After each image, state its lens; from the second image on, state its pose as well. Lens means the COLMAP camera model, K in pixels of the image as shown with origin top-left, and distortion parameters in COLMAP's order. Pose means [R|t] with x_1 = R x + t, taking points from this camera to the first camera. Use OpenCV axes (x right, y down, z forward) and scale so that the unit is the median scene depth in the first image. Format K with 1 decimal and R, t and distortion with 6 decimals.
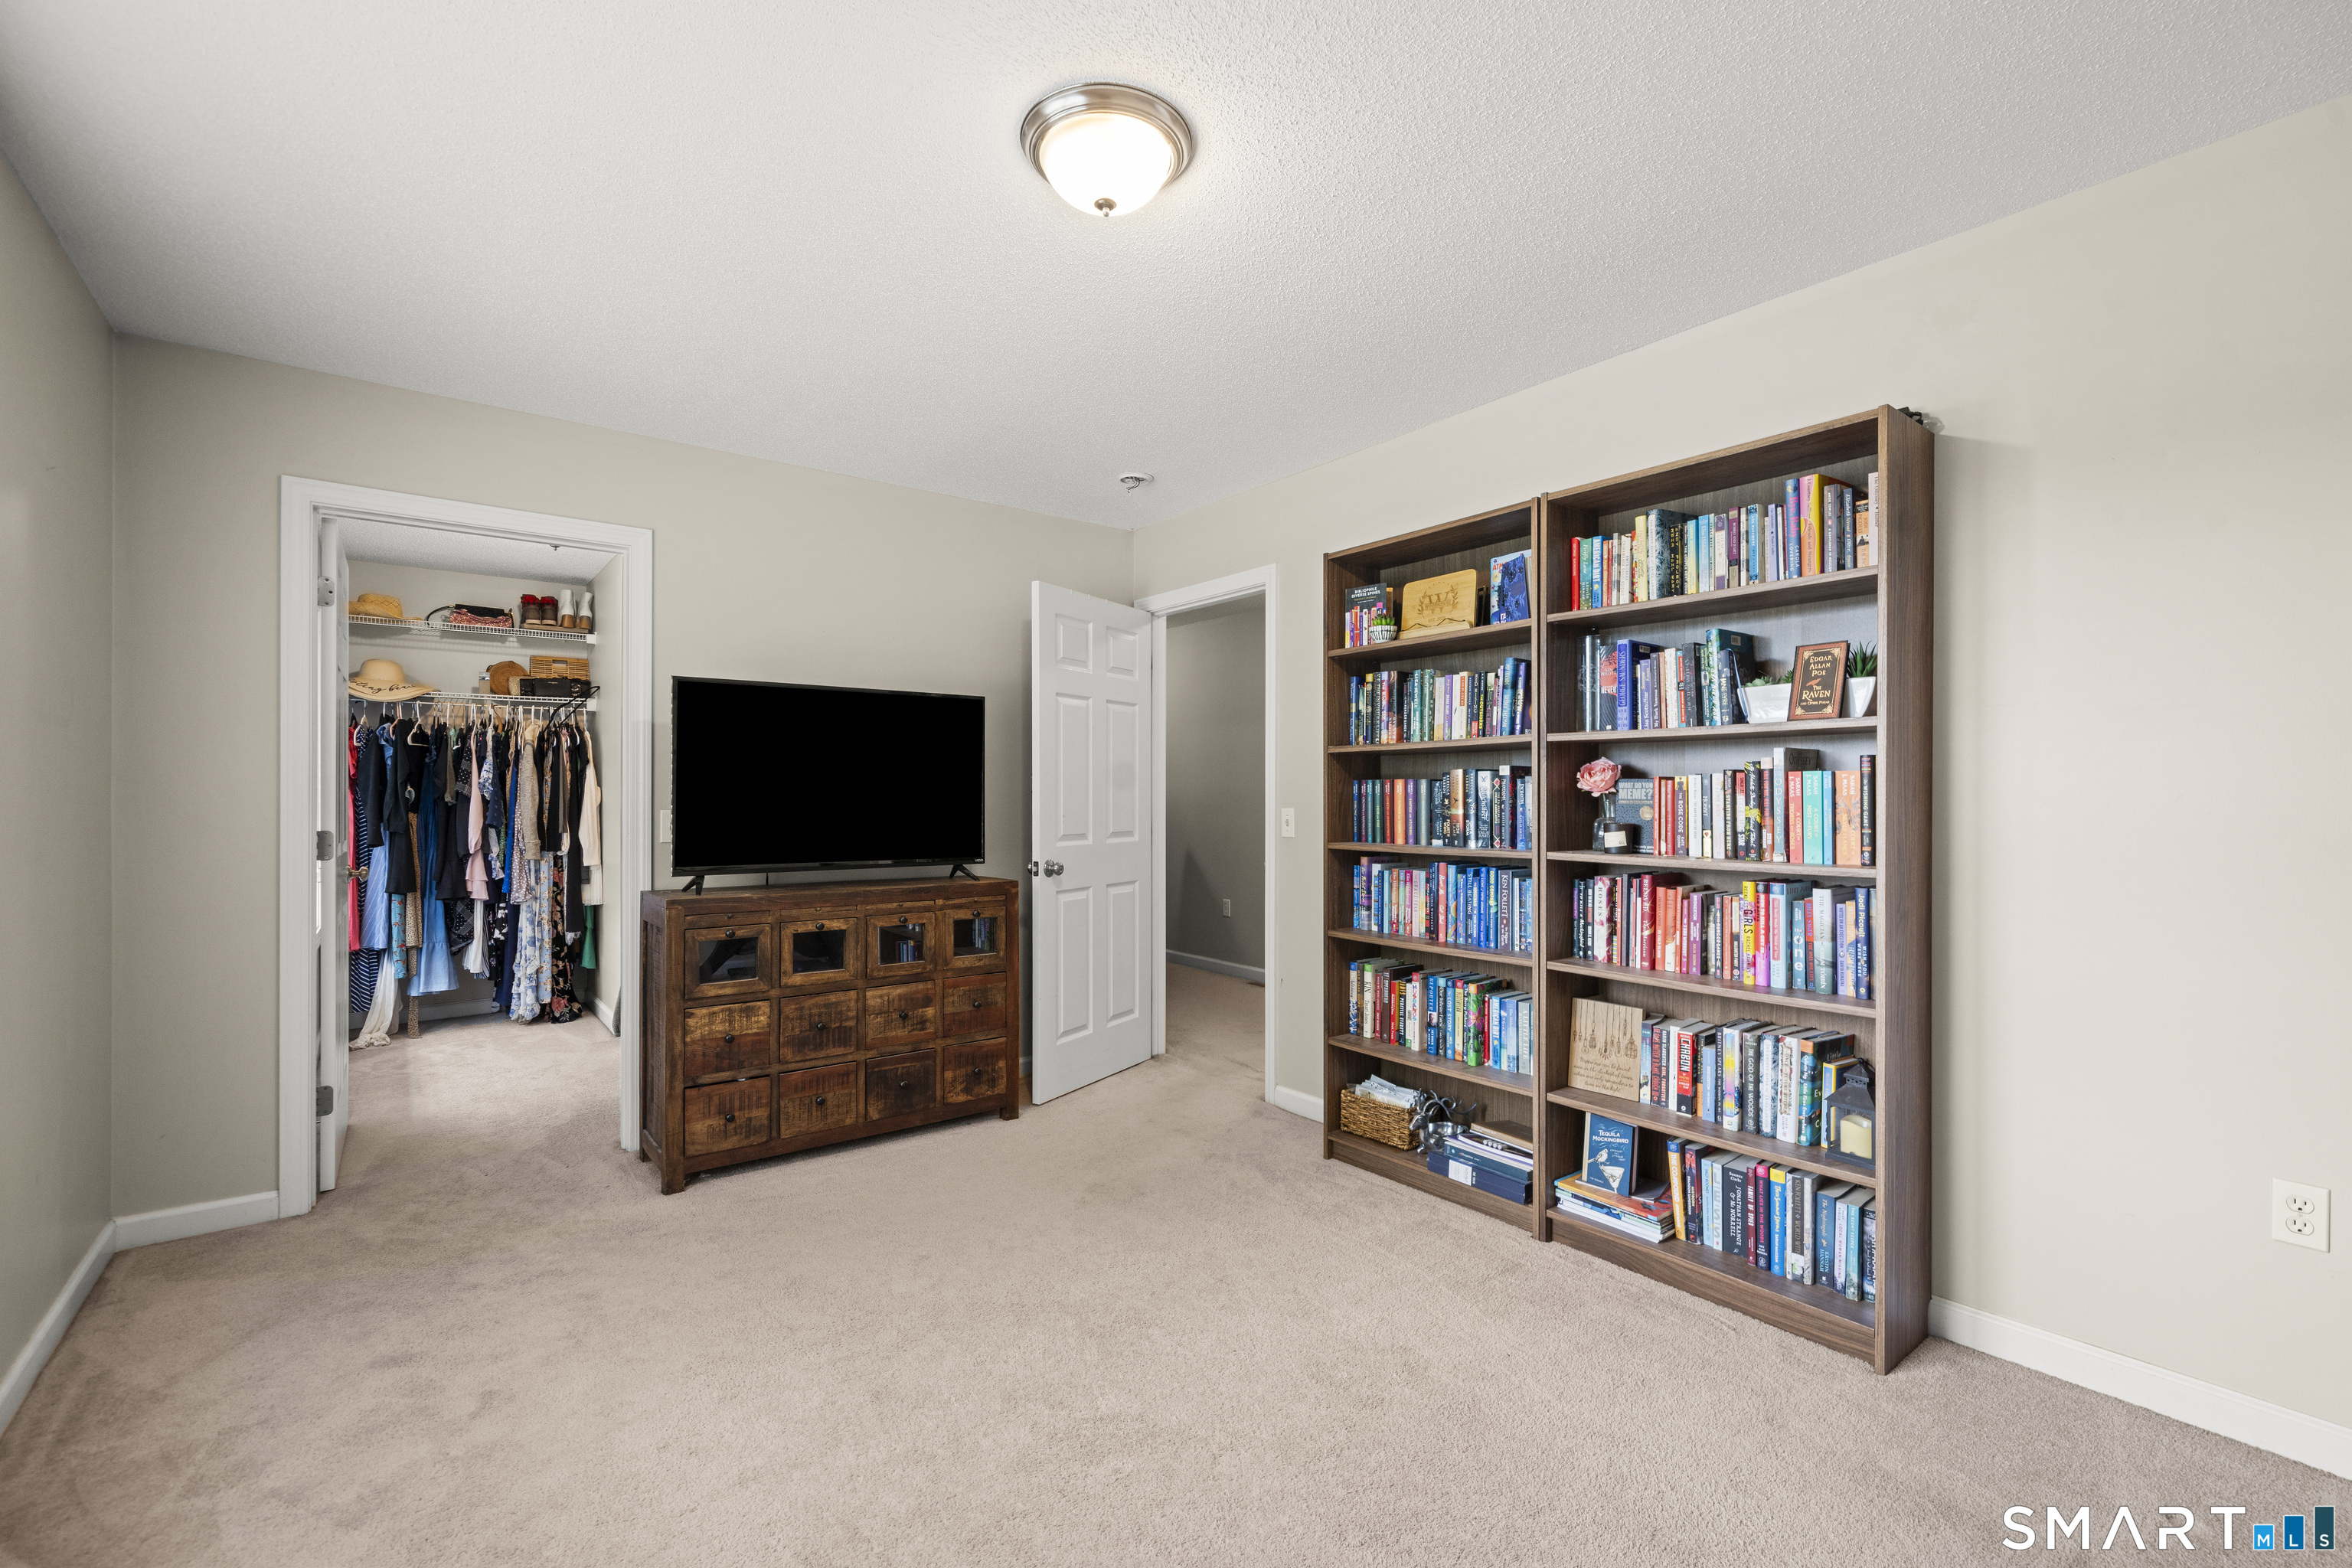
lens RADIAL K [[1047.9, 0, 1176.0], [0, 1047.9, 784.0], [0, 0, 1]] dist [0.001224, -0.000495]
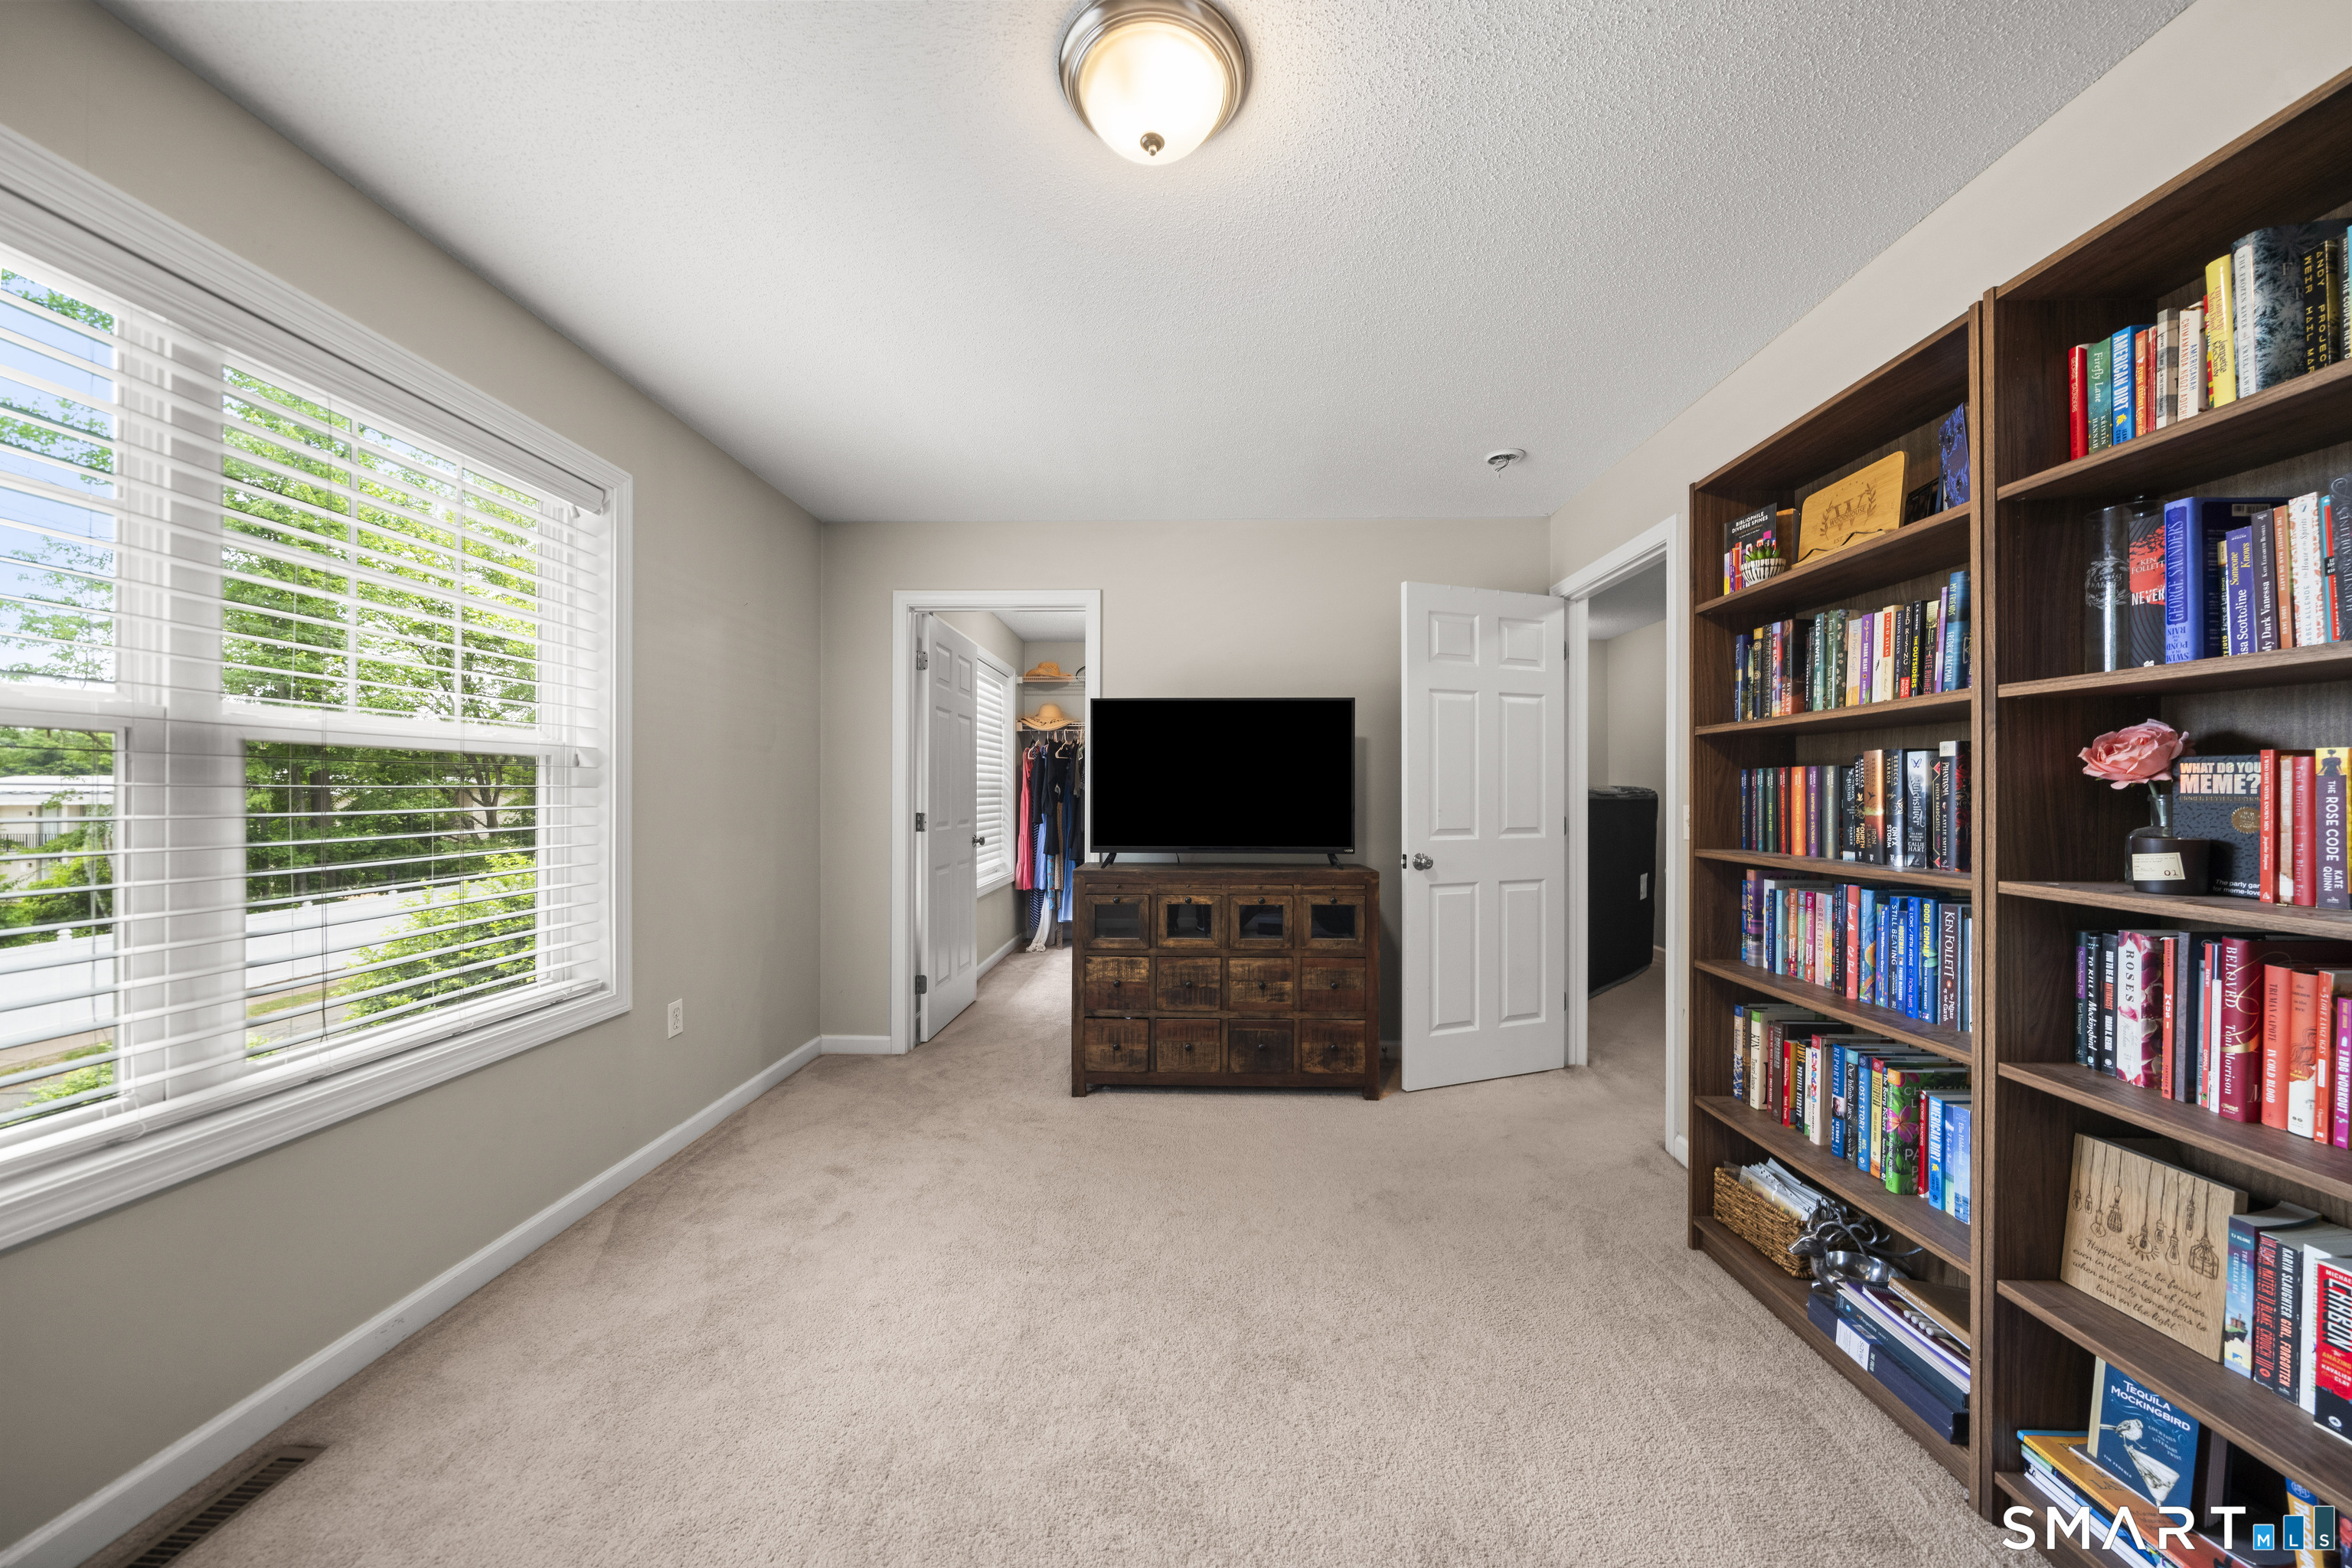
lens RADIAL K [[816.2, 0, 1178.9], [0, 816.2, 785.0], [0, 0, 1]] dist [-0.005038, -0.000028]
pose [[0.765571, -0.005436, -0.643329, 0.261454], [0.007006, 0.999975, -0.000113, 0.005549], [0.643314, -0.004421, 0.765590, 0.301719]]
